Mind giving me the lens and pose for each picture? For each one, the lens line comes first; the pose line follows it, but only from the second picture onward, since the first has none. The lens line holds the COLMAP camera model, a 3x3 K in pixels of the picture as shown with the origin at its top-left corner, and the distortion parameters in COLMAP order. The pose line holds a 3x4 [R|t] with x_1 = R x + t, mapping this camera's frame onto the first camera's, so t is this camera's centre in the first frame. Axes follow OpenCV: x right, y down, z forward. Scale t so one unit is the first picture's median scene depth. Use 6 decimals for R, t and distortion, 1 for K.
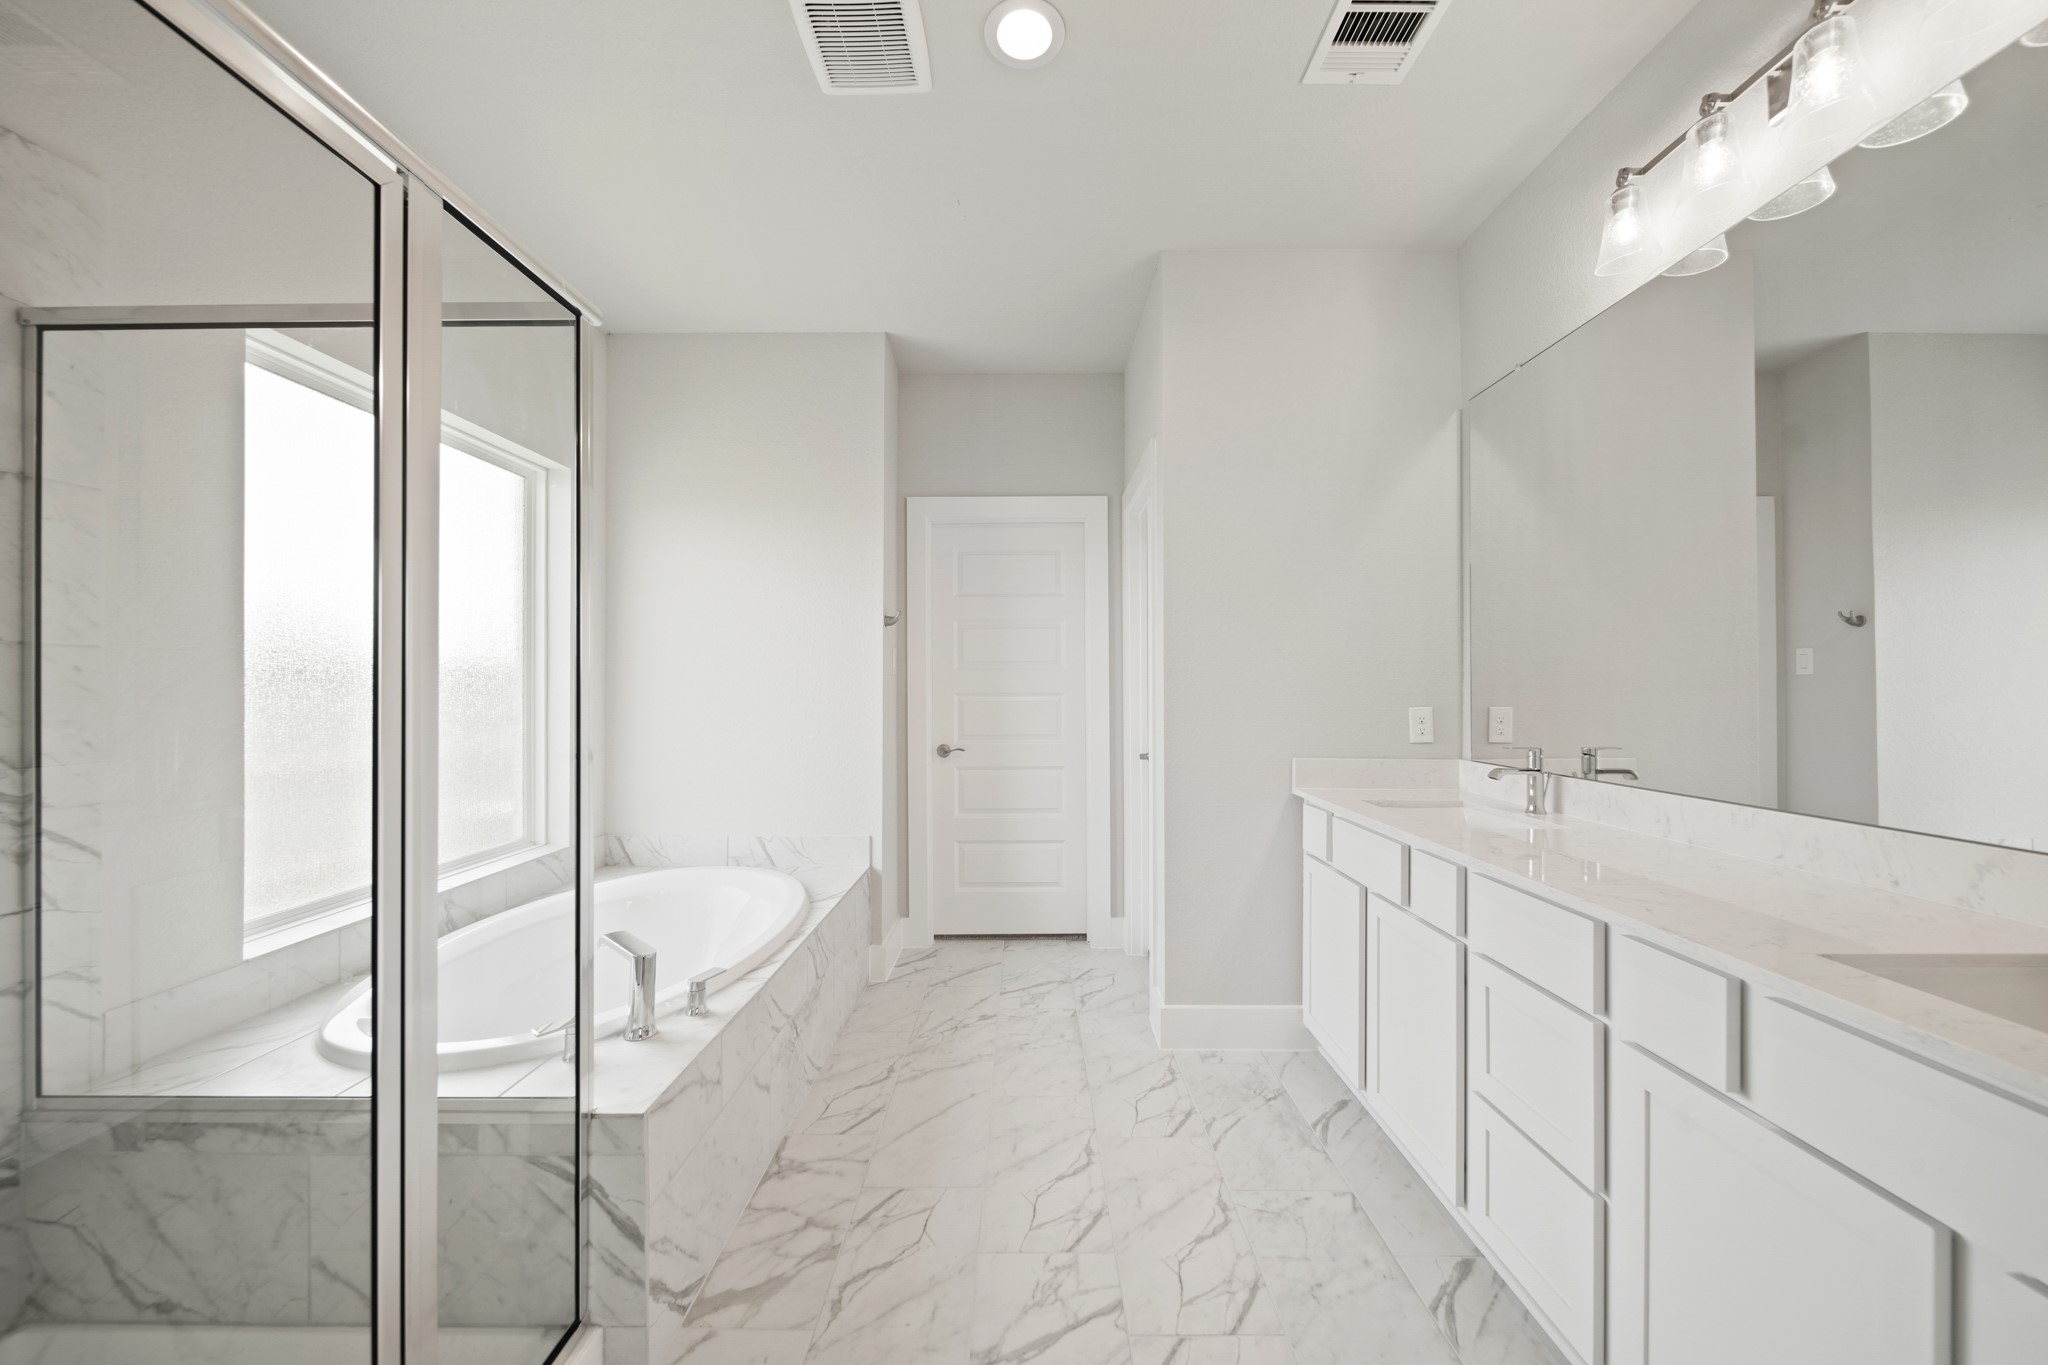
lens RADIAL K [[733.0, 0, 1017.1], [0, 733.0, 692.8], [0, 0, 1]] dist [-0.004501, -0.000373]
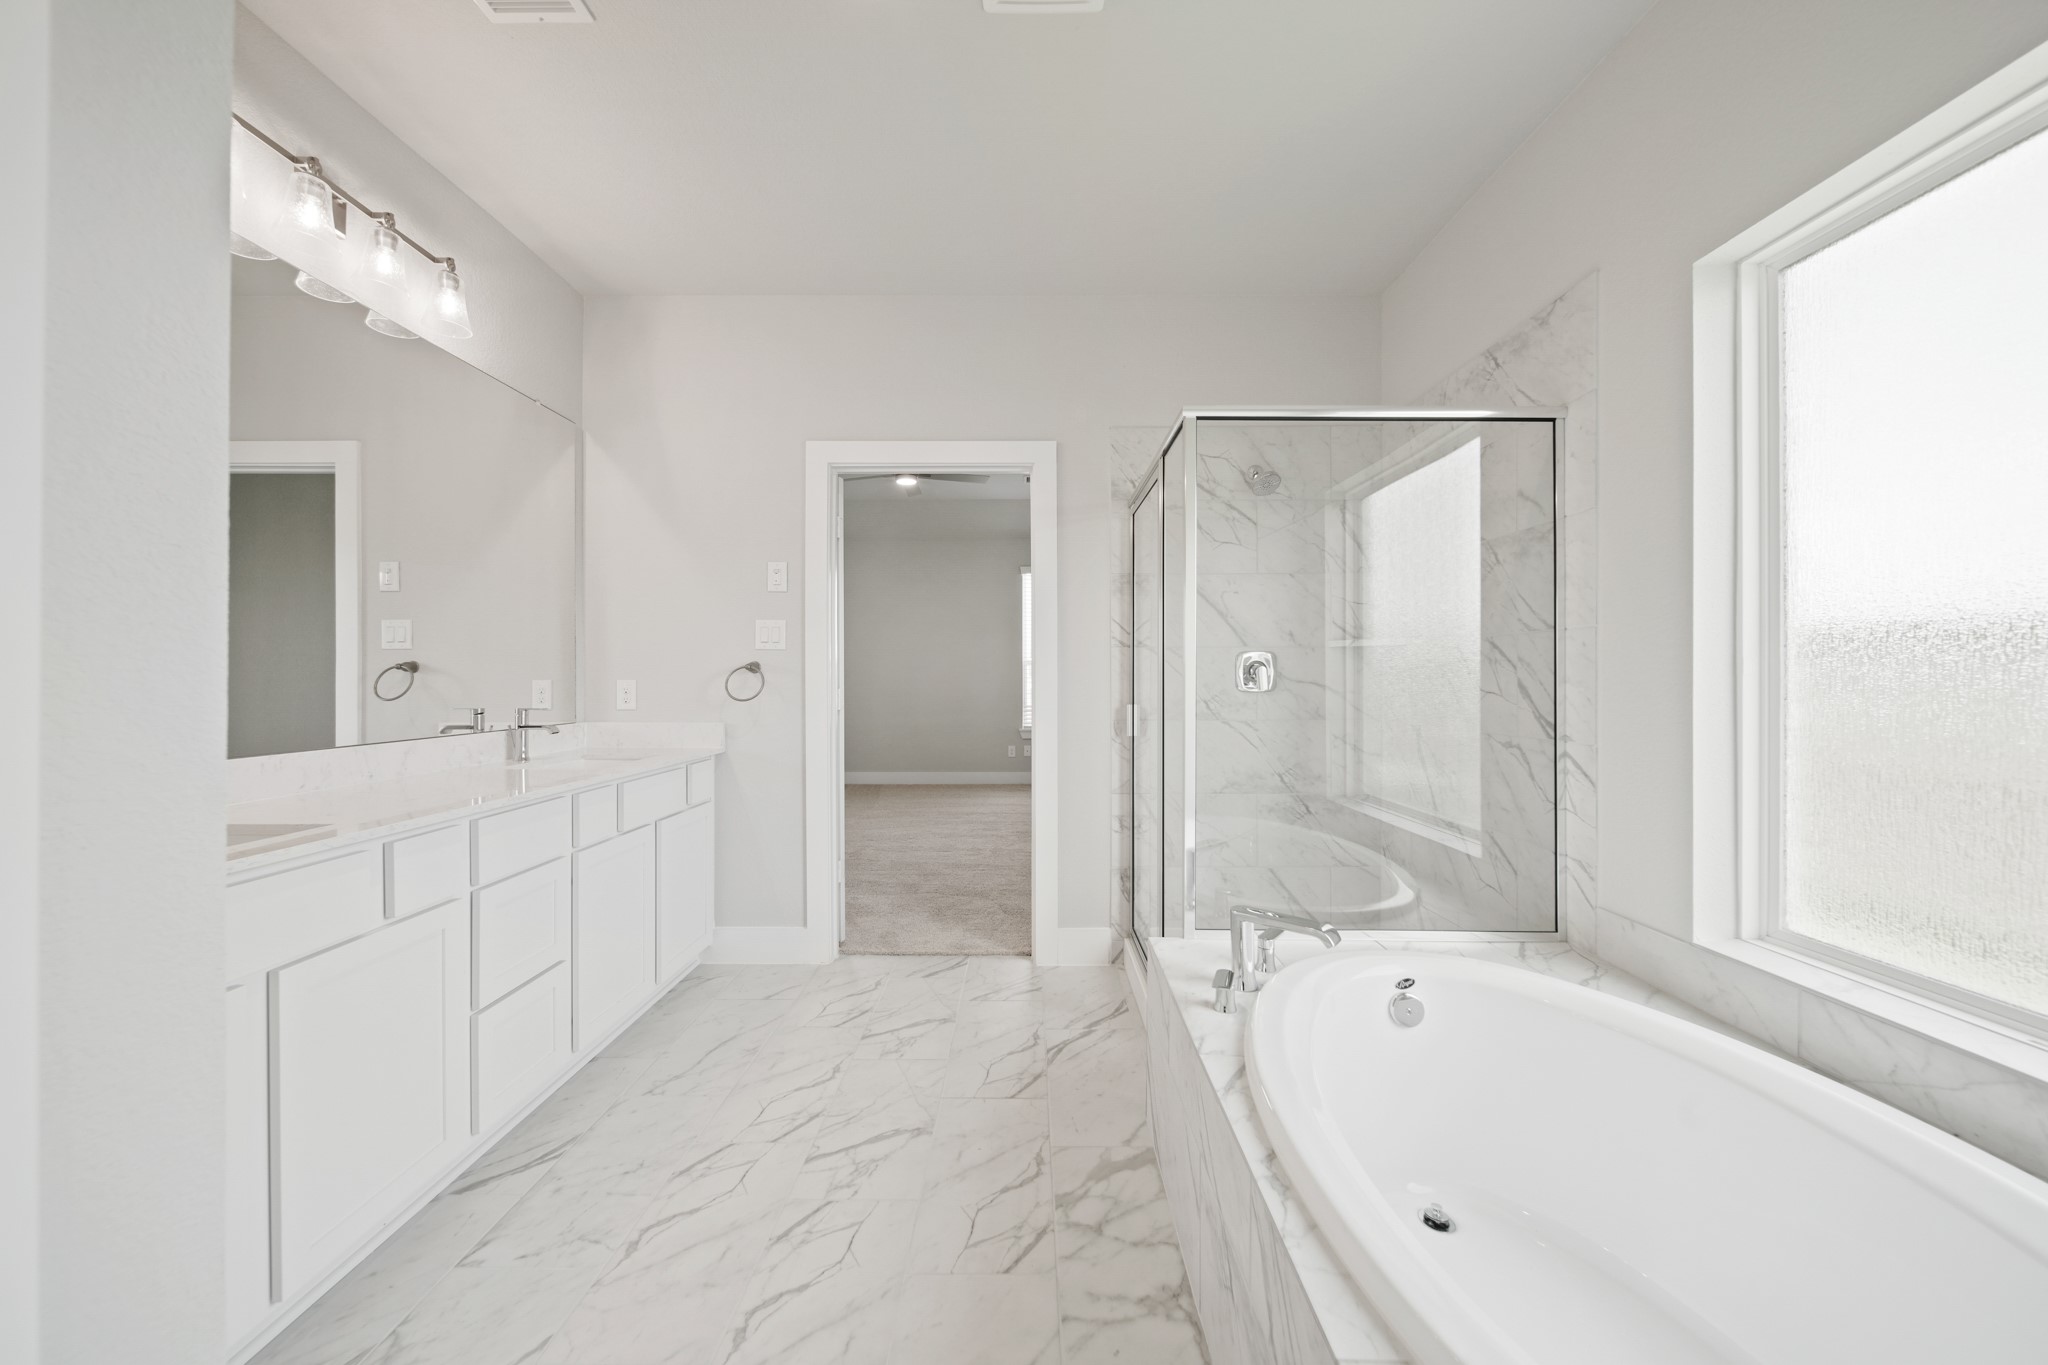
lens RADIAL K [[733.0, 0, 1017.1], [0, 733.0, 692.8], [0, 0, 1]] dist [-0.004501, -0.000373]
pose [[-0.999995, -0.002077, -0.002427, -0.188066], [-0.002141, 0.999649, 0.026392, 0.020766], [0.002372, 0.026397, -0.999649, 2.022457]]
